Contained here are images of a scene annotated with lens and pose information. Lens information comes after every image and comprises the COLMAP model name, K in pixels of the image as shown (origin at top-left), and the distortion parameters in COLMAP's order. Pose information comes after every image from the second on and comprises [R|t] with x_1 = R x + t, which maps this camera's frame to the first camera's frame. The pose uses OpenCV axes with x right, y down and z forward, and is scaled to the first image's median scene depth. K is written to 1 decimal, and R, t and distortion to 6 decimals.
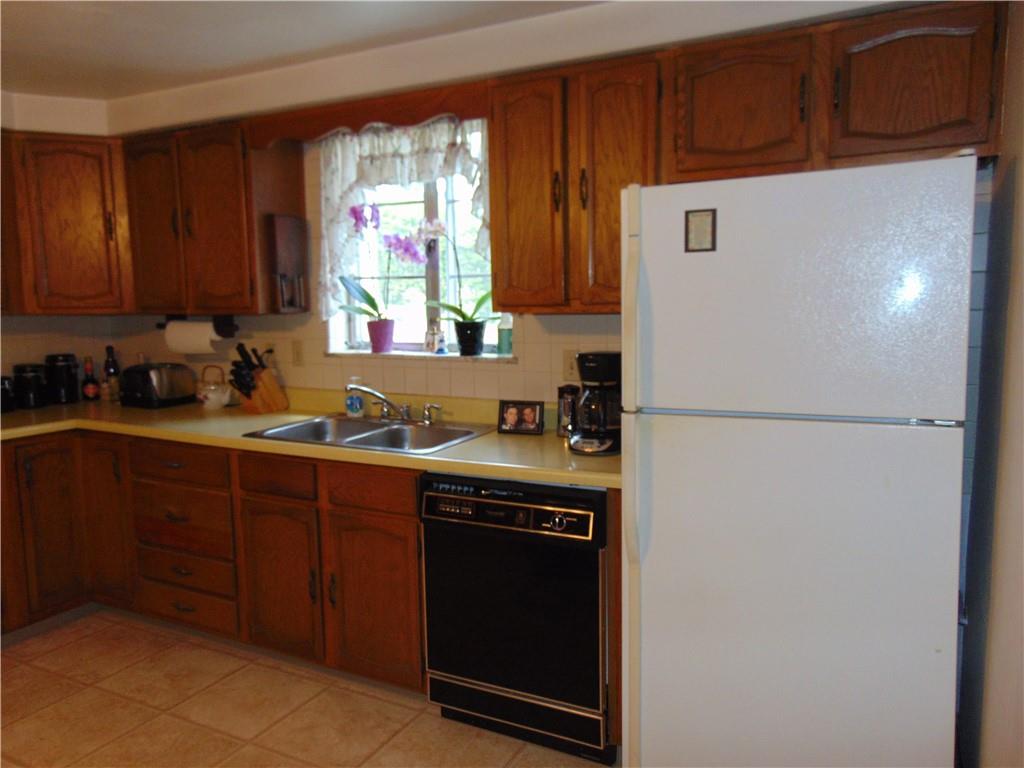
lens RADIAL K [[766.1, 0, 507.4], [0, 766.1, 384.4], [0, 0, 1]] dist [-0.006924, 0.007710]
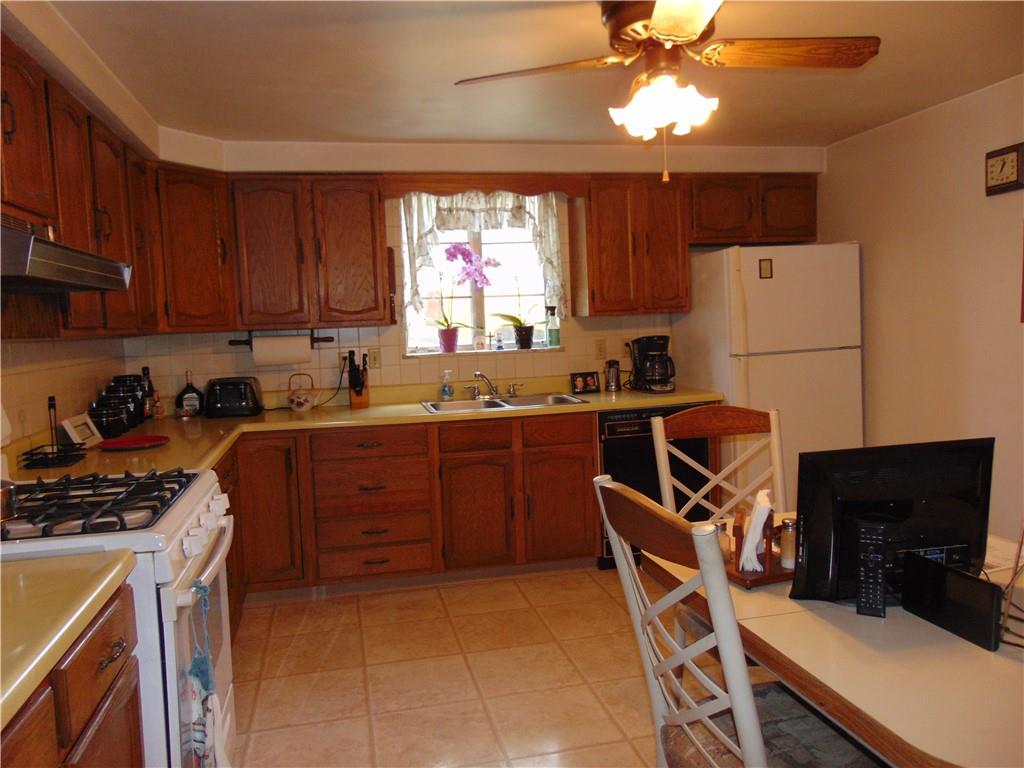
lens RADIAL K [[766.1, 0, 509.1], [0, 766.1, 384.2], [0, 0, 1]] dist [-0.006924, 0.007710]
pose [[0.763270, -0.072895, 0.641954, -1.056082], [0.104923, 0.994410, -0.011834, 0.044944], [-0.637503, 0.076388, 0.766652, -0.105304]]
